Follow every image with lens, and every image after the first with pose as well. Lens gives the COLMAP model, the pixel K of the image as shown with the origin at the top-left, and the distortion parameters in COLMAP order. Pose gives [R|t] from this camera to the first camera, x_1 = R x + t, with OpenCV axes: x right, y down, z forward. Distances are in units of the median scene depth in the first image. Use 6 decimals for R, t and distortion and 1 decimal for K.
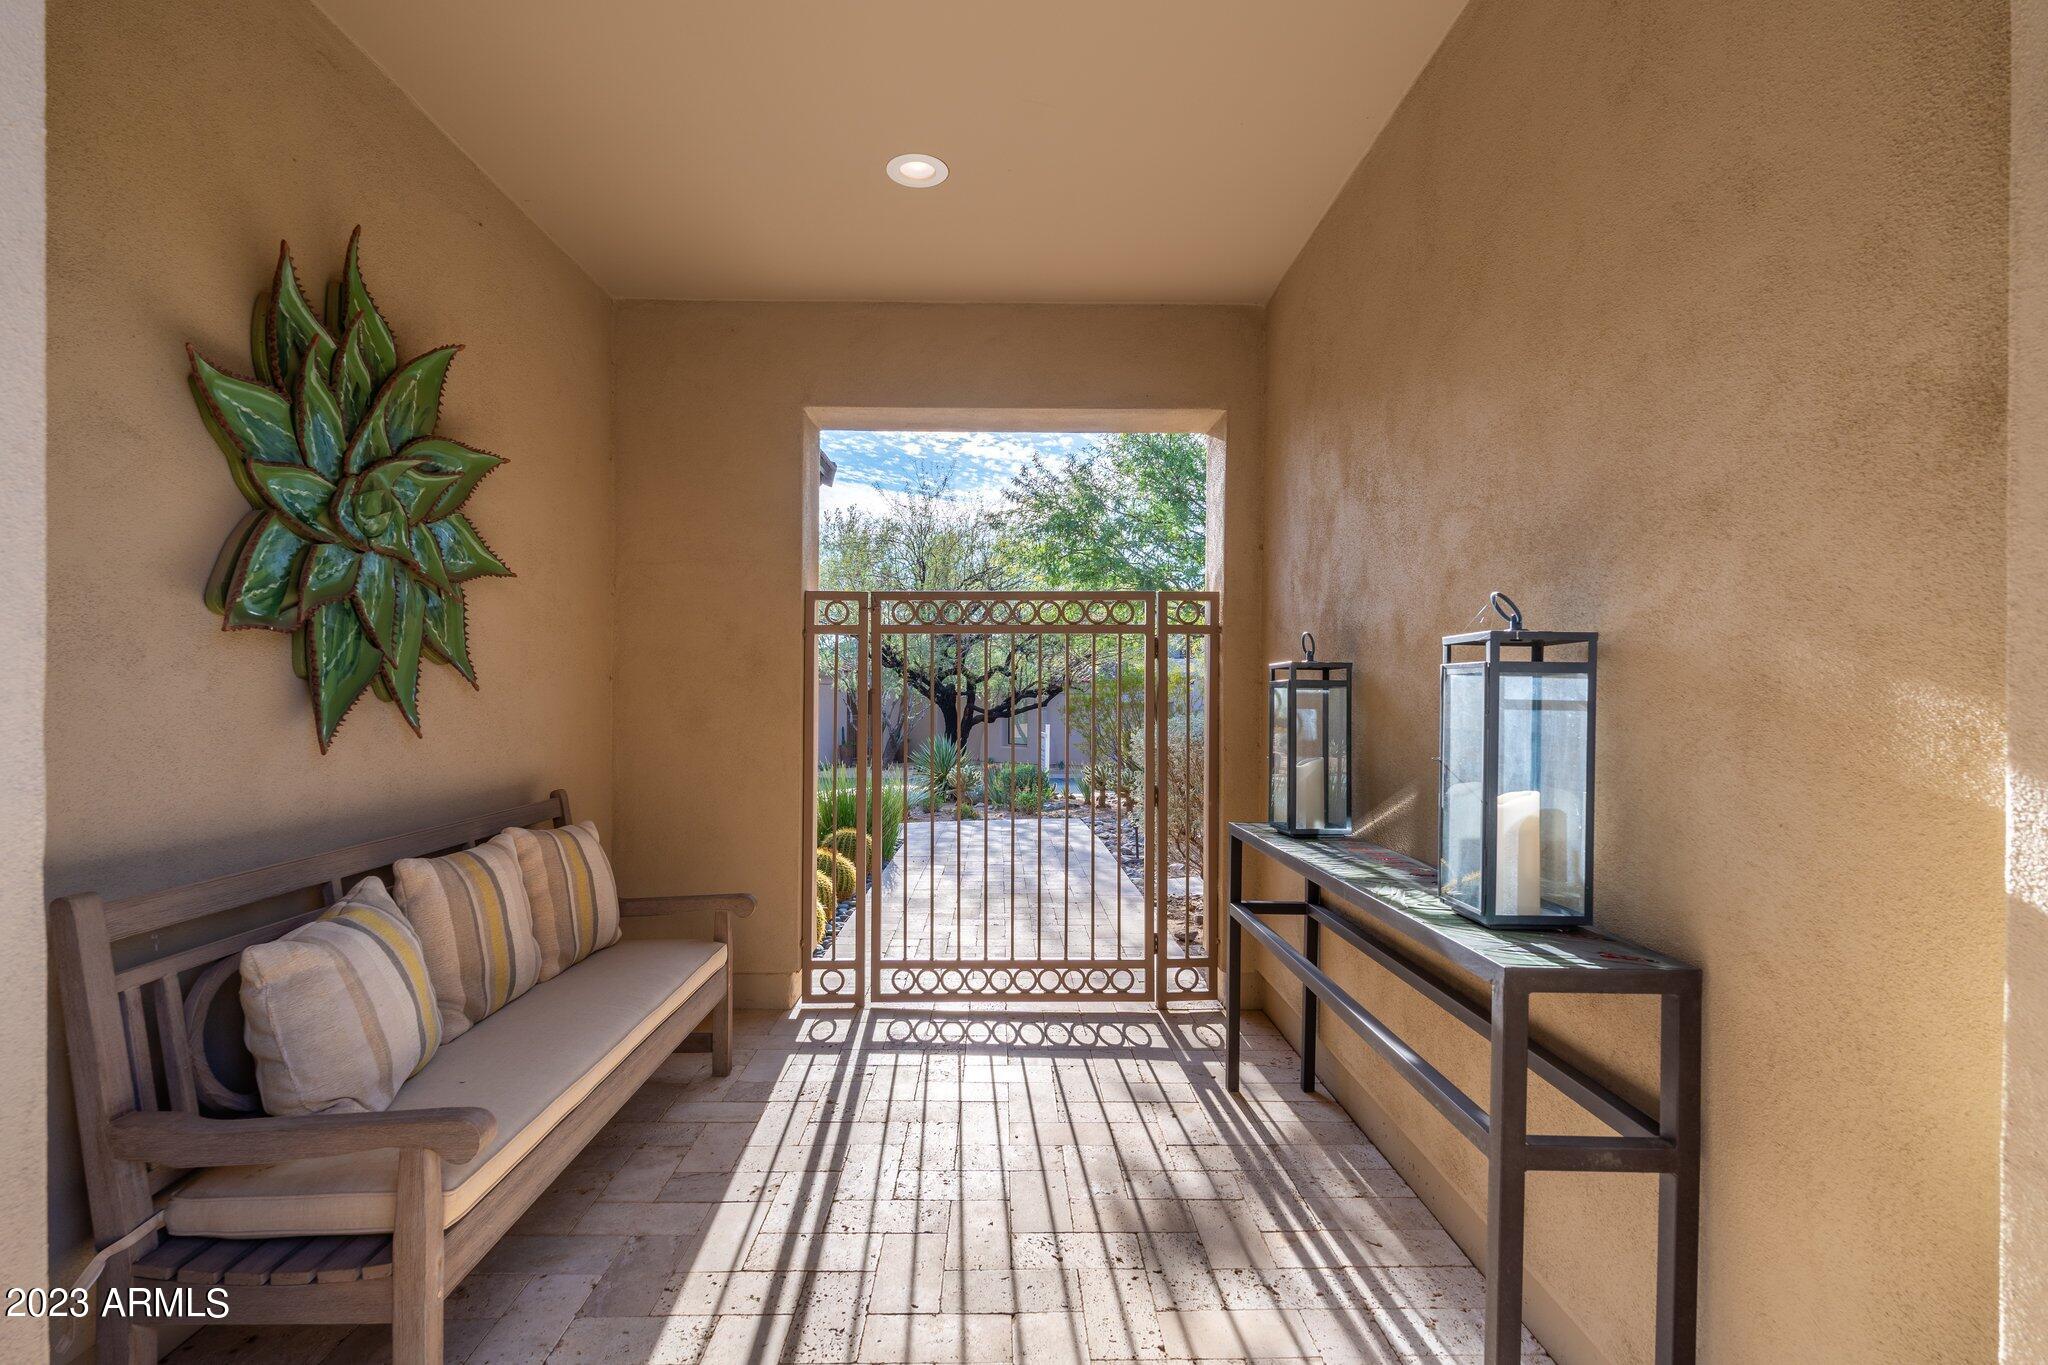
lens RADIAL K [[966.8, 0, 1024.0], [0, 966.8, 682.5], [0, 0, 1]] dist [0.083969, 0.000055]
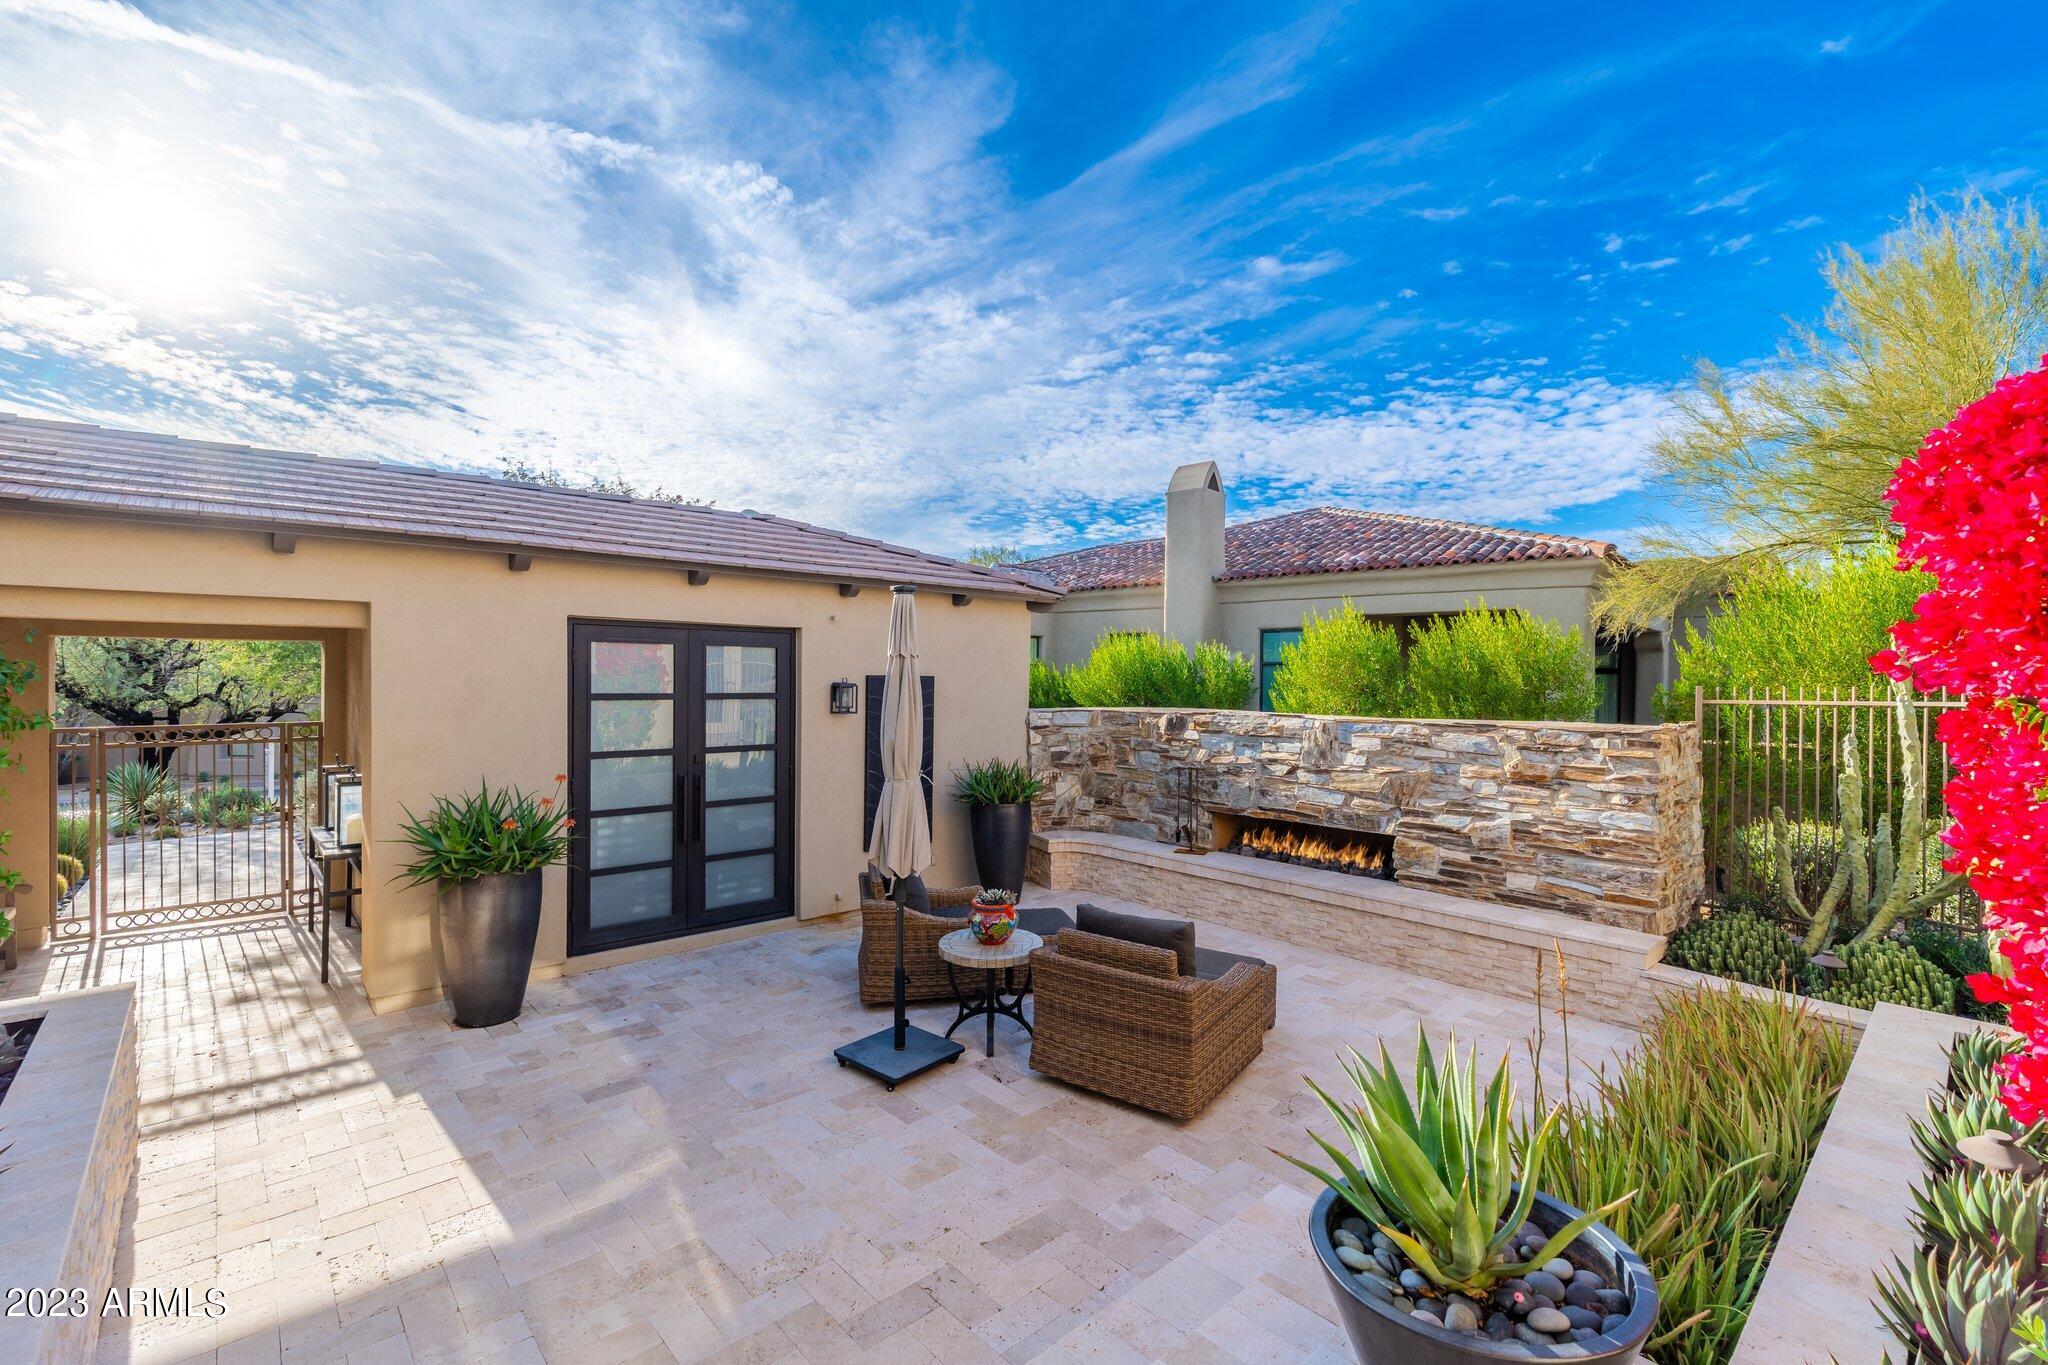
lens RADIAL K [[879.7, 0, 1024.0], [0, 879.7, 682.5], [0, 0, 1]] dist [-0.003697, -0.000334]
pose [[0.755575, -0.004260, 0.655048, 0.097287], [-0.004958, 0.999913, 0.012223, -0.216599], [-0.655043, -0.012483, 0.755488, -1.557447]]
